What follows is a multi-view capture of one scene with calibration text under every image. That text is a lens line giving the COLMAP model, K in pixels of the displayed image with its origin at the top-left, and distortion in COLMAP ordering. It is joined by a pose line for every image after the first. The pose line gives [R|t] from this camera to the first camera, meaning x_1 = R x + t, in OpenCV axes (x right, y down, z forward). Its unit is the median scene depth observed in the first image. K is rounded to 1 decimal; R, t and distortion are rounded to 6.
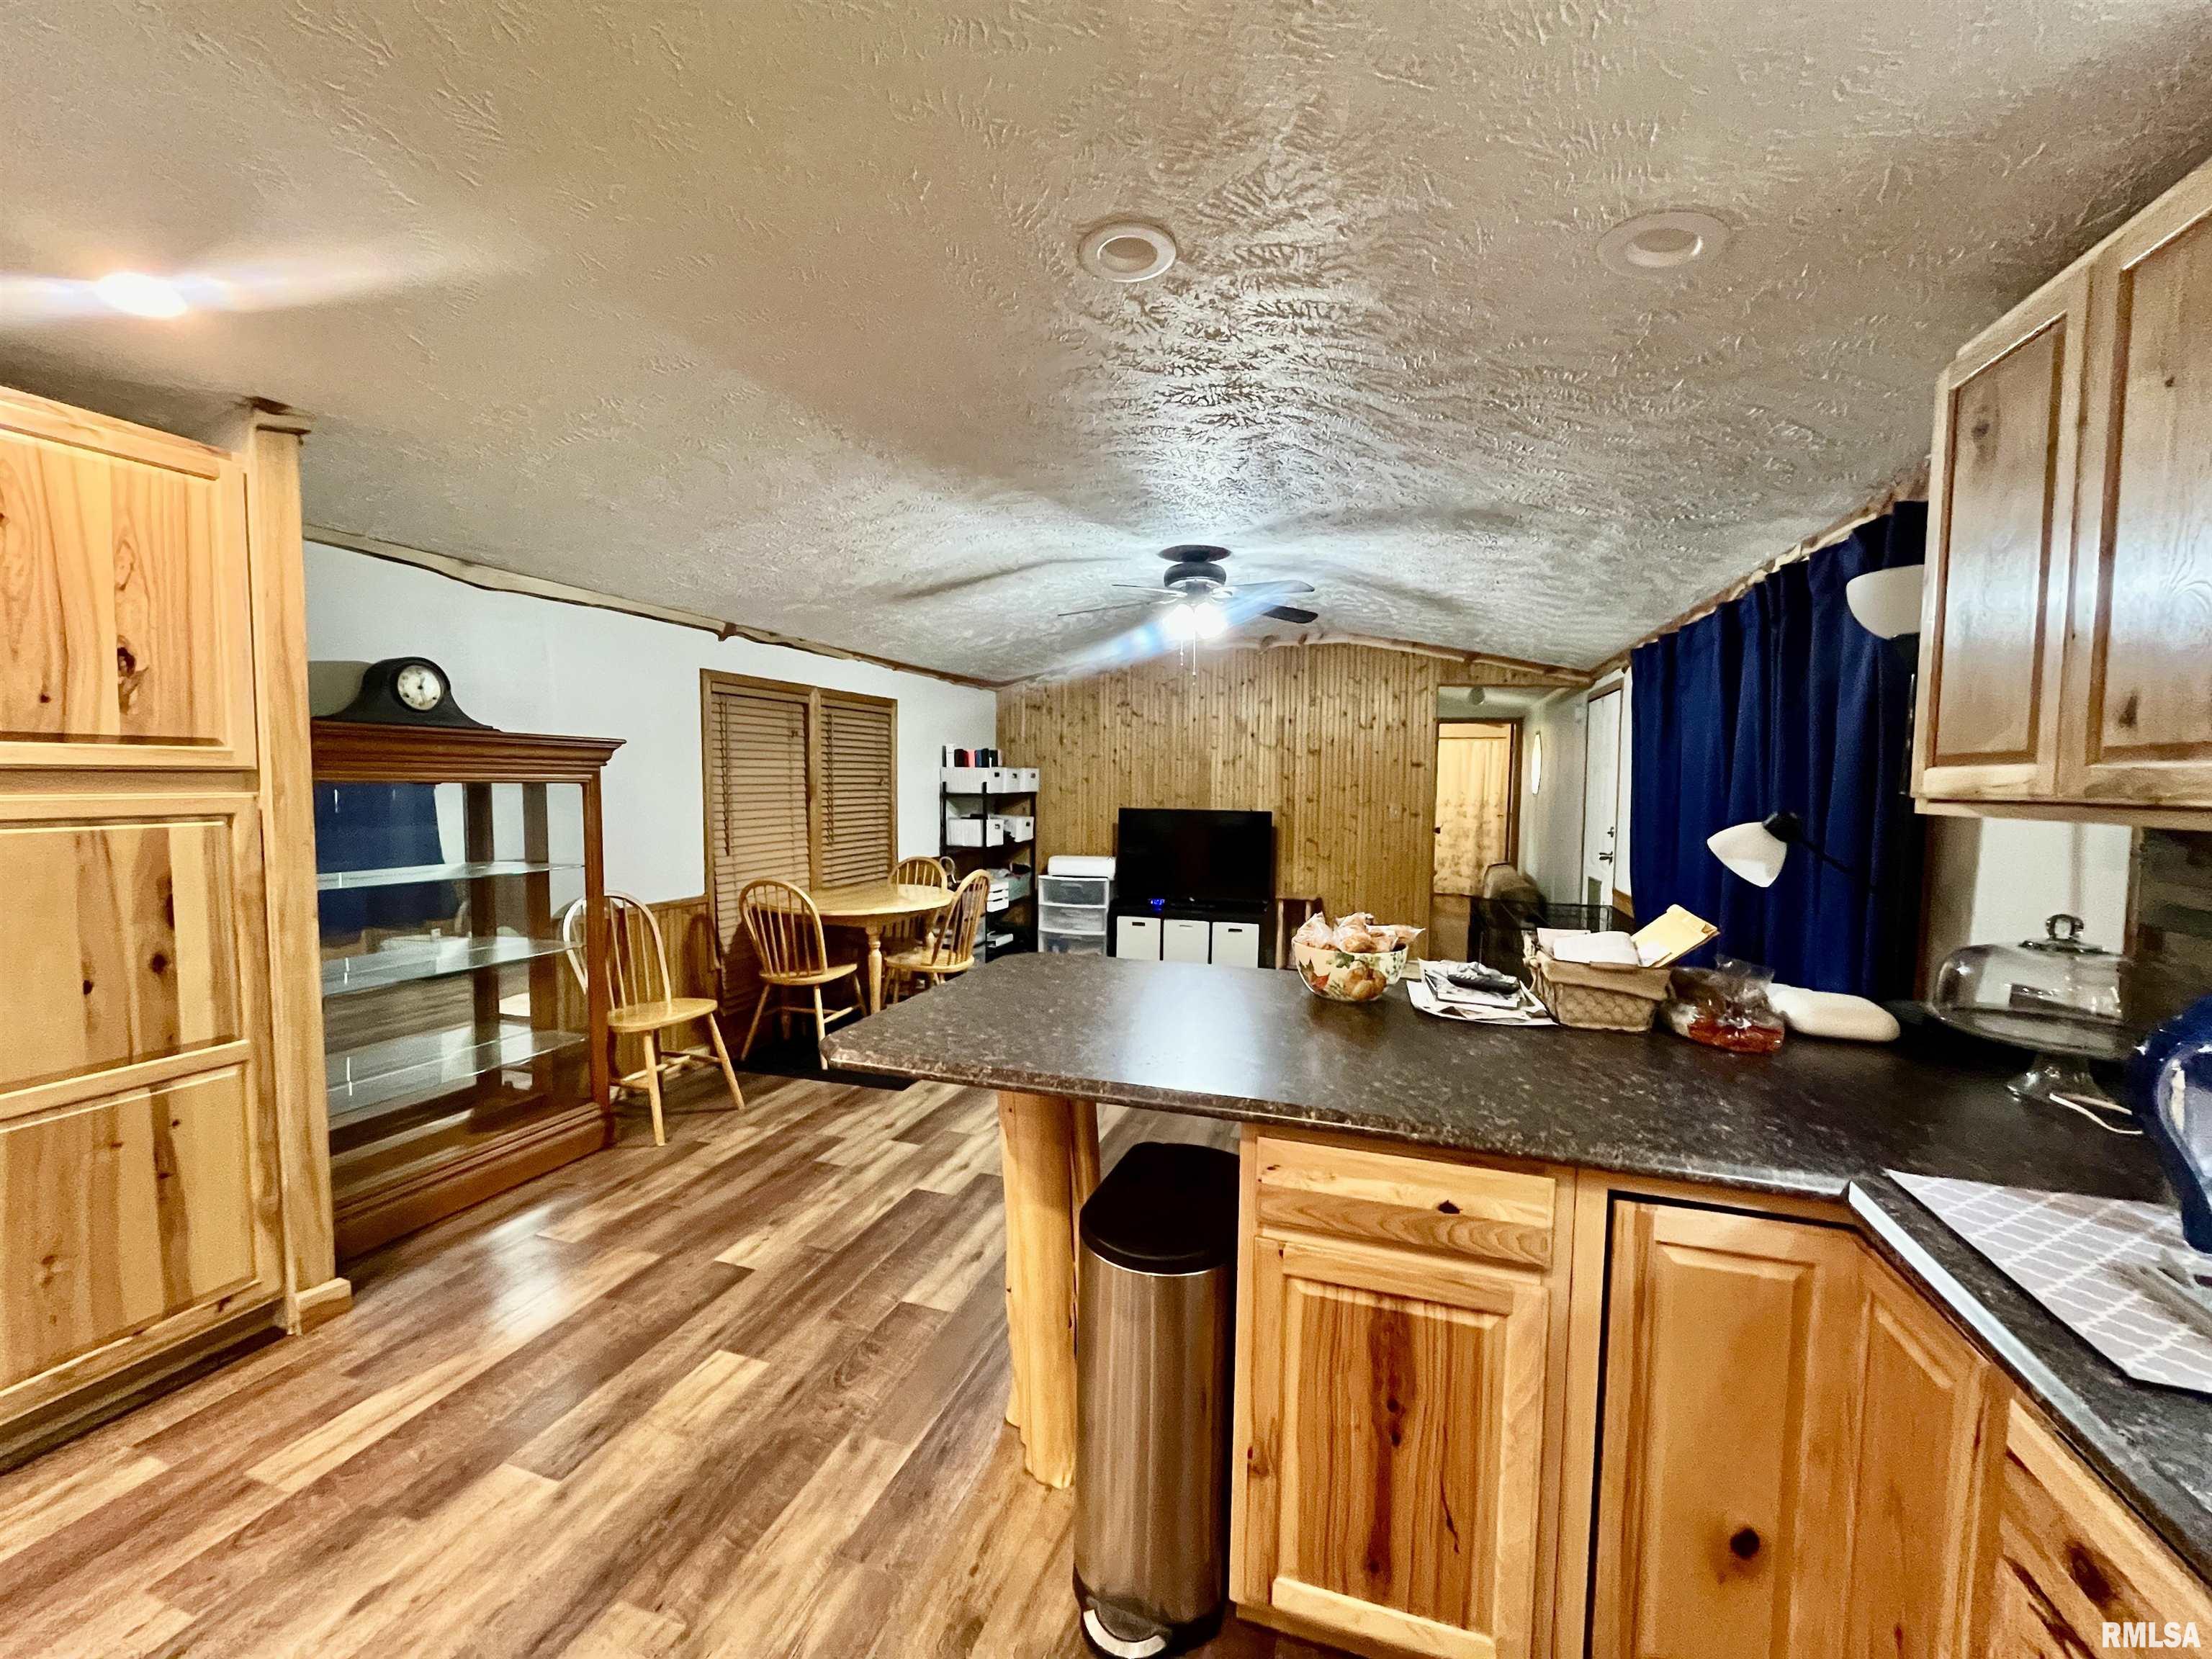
lens RADIAL K [[895.3, 0, 1092.1], [0, 895.3, 833.1], [0, 0, 1]] dist [-0.003372, 0.000442]
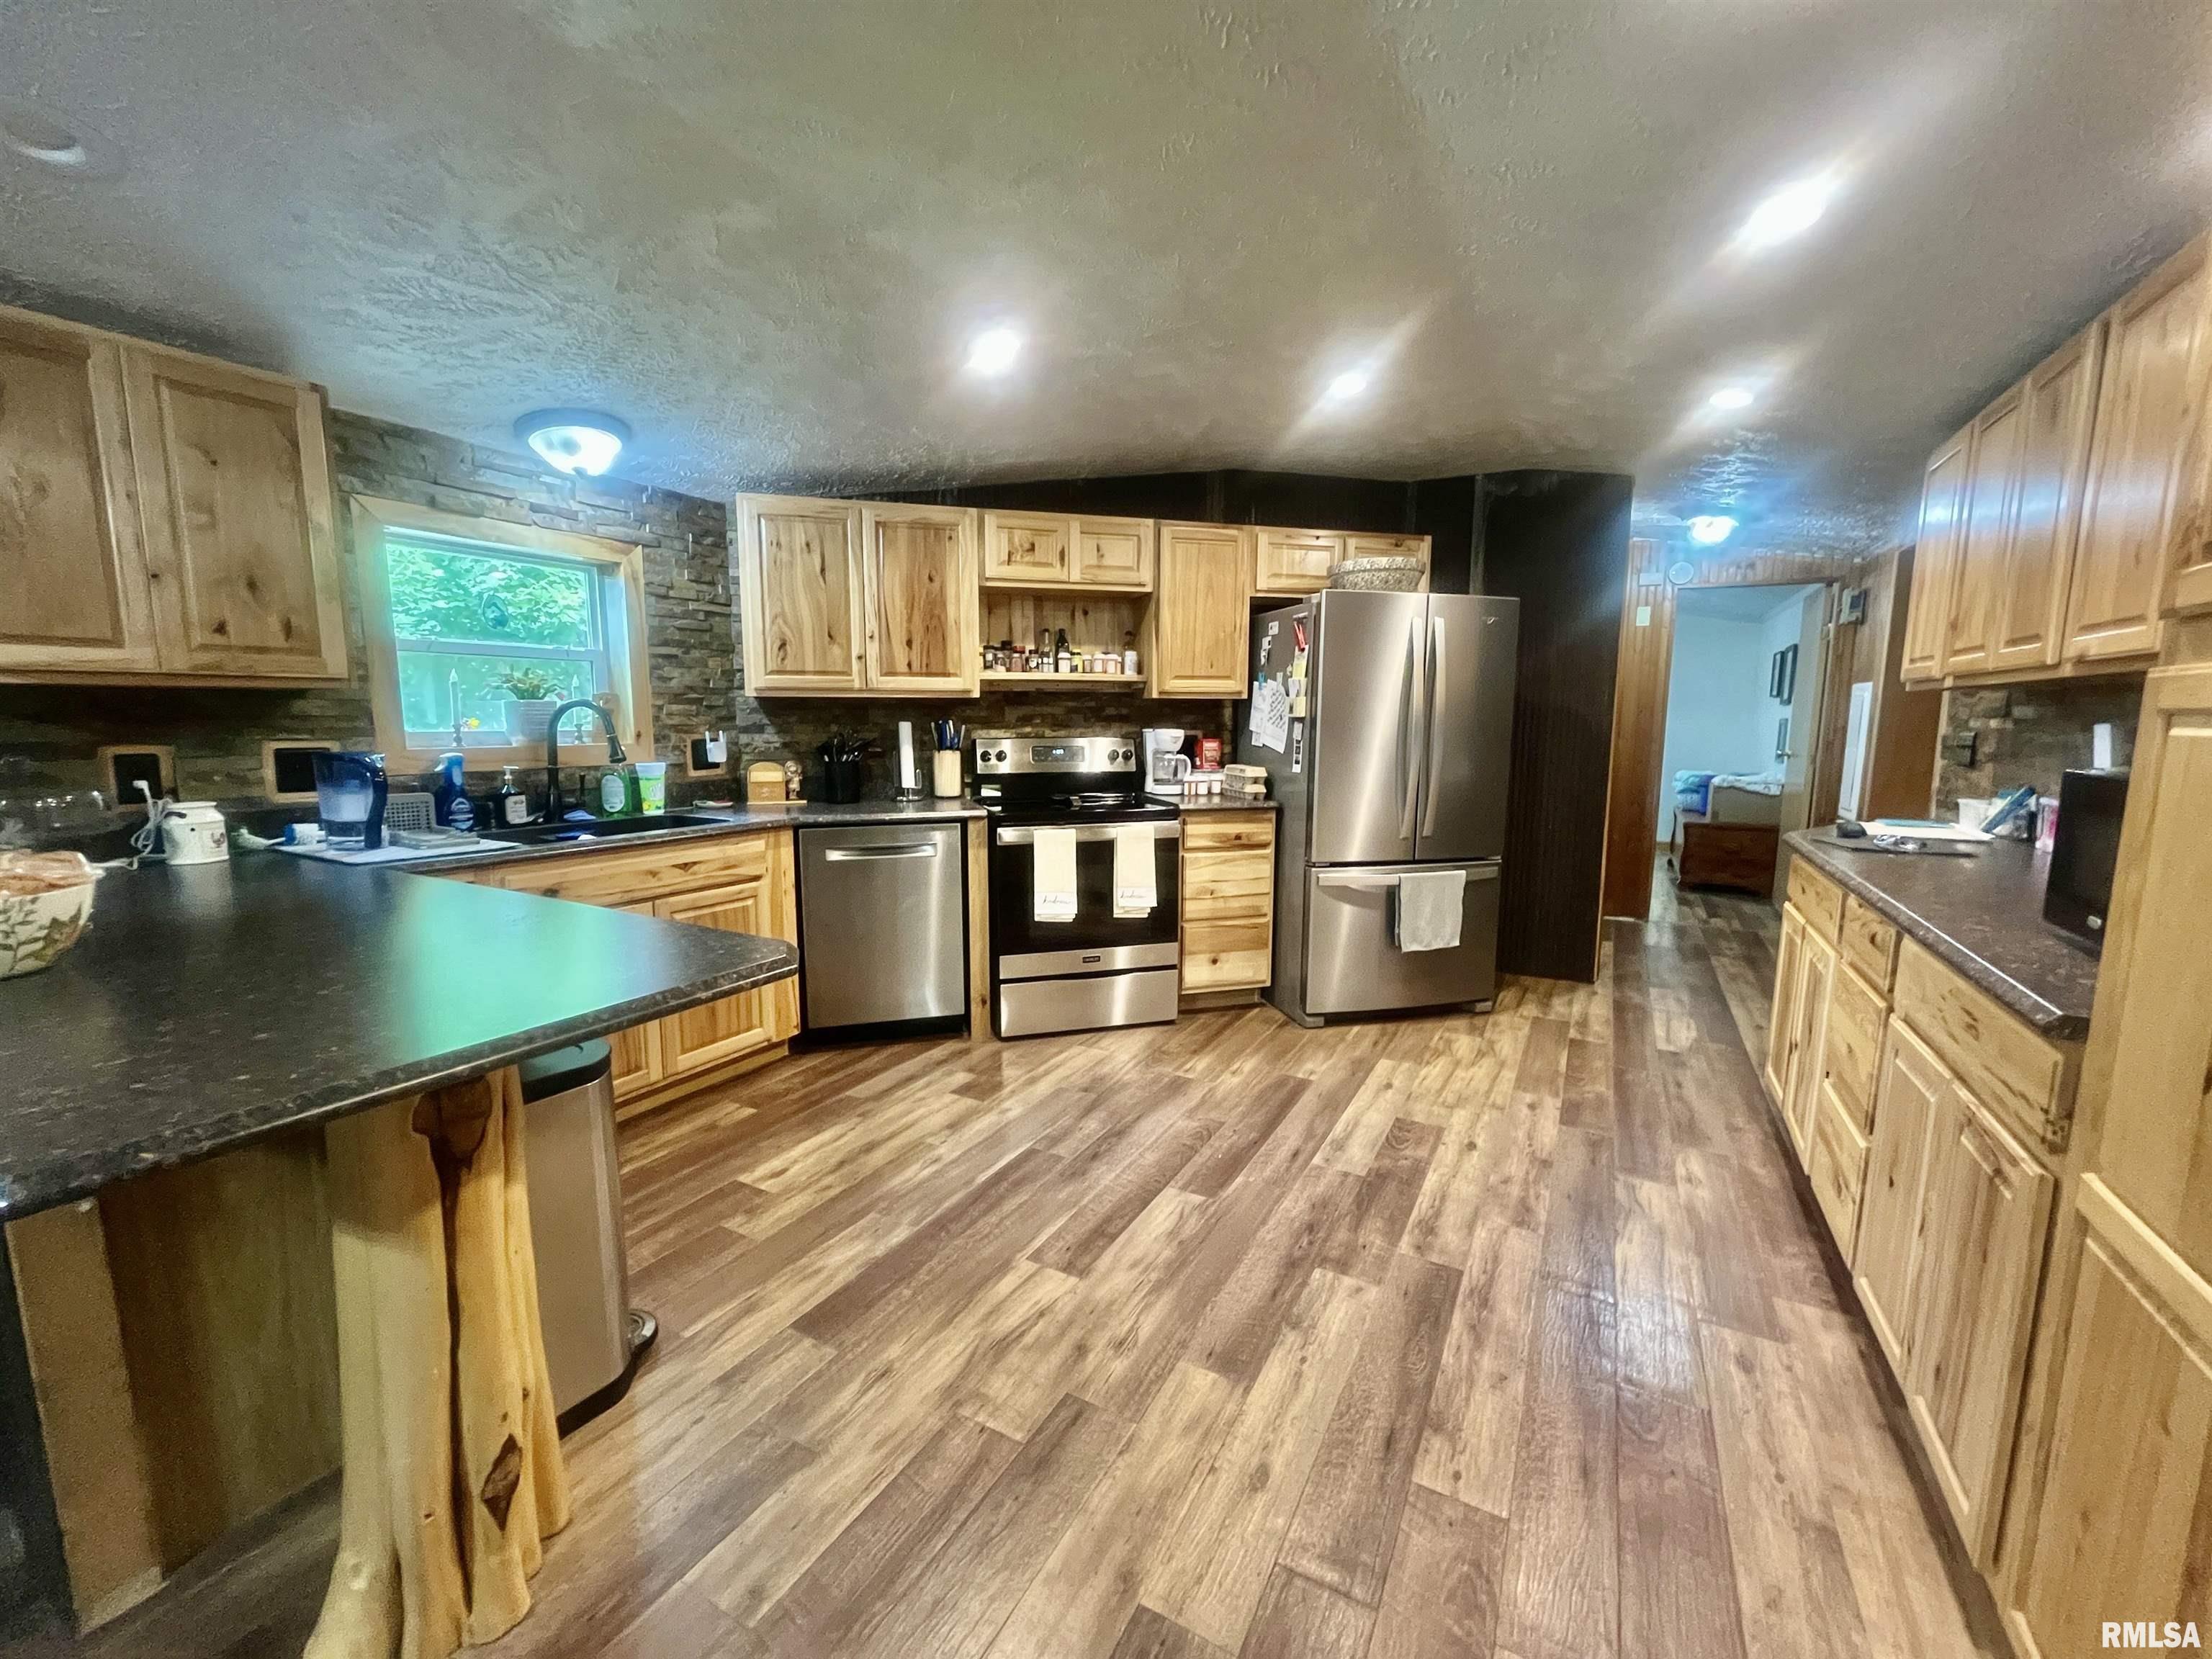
lens RADIAL K [[895.3, 0, 1102.9], [0, 895.3, 831.4], [0, 0, 1]] dist [-0.003372, 0.000442]
pose [[-0.984148, -0.034517, 0.173959, -0.578933], [-0.000444, 0.981354, 0.192207, -0.037658], [-0.177349, 0.189083, -0.965813, 1.377918]]
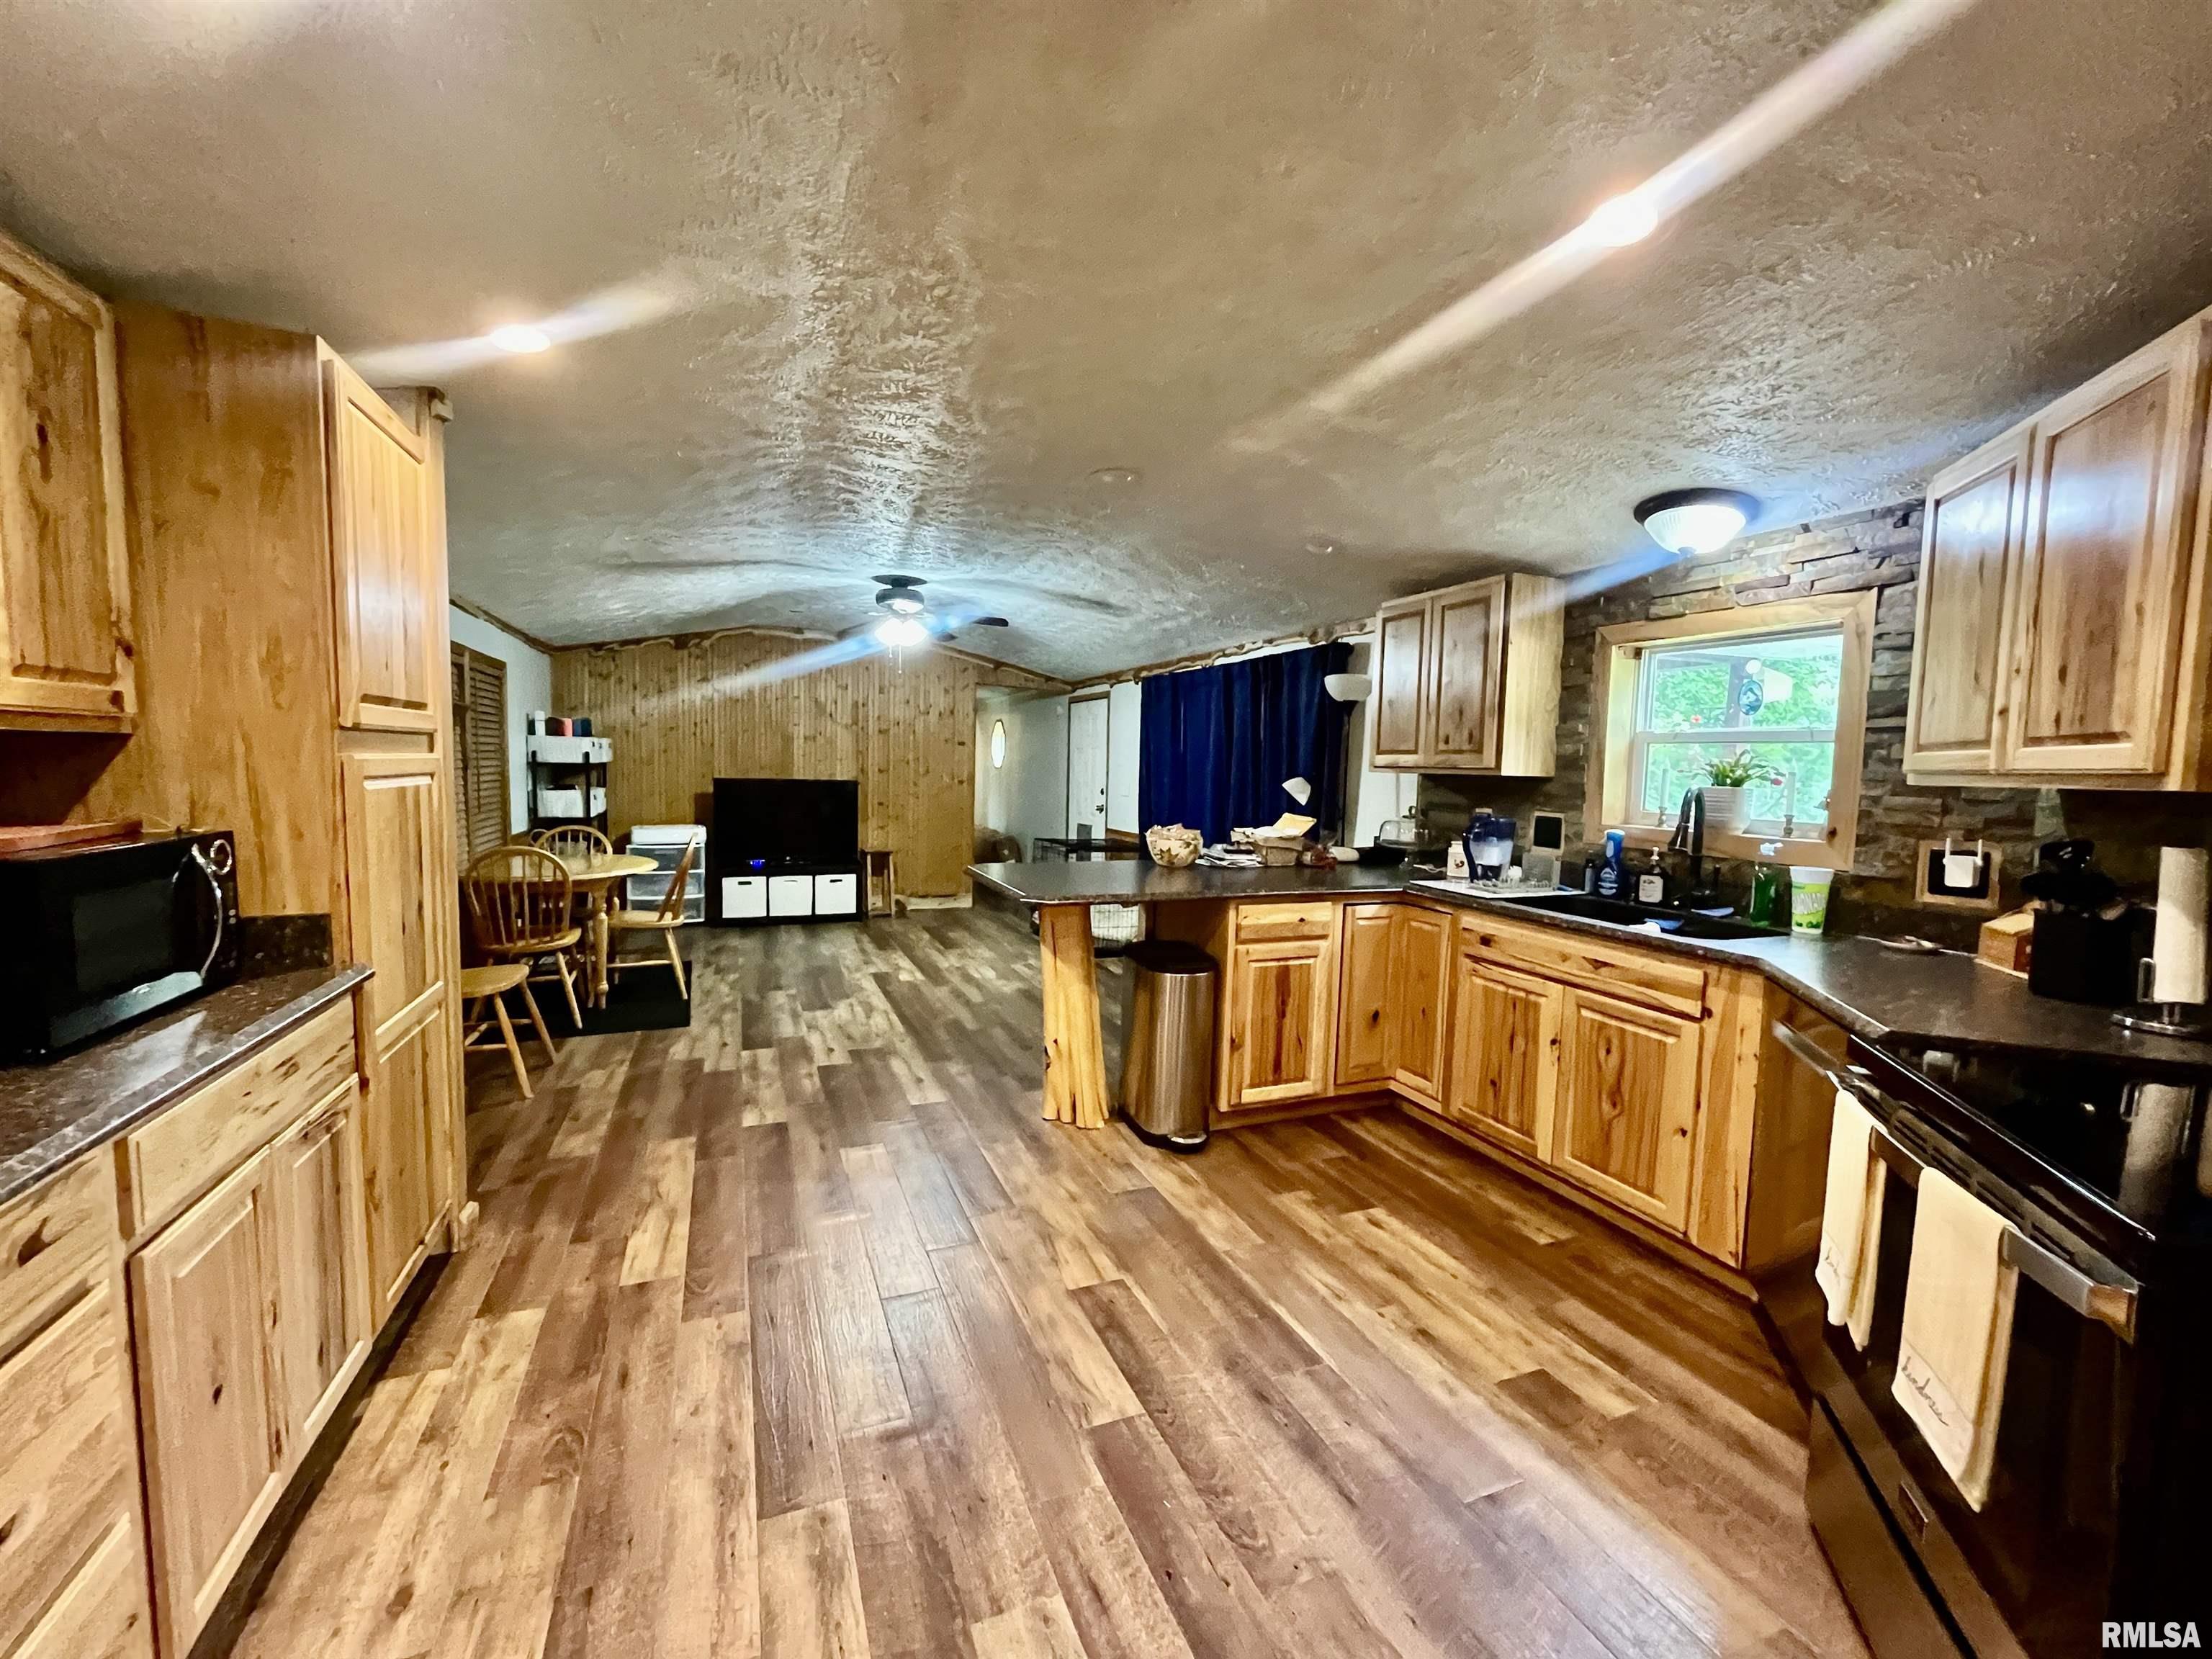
lens RADIAL K [[895.3, 0, 1095.2], [0, 895.3, 835.0], [0, 0, 1]] dist [-0.003372, 0.000442]
pose [[0.754444, -0.044498, 0.654854, -1.085850], [0.024834, 0.998920, 0.039267, 0.030667], [-0.655894, -0.013362, 0.754734, -0.360346]]
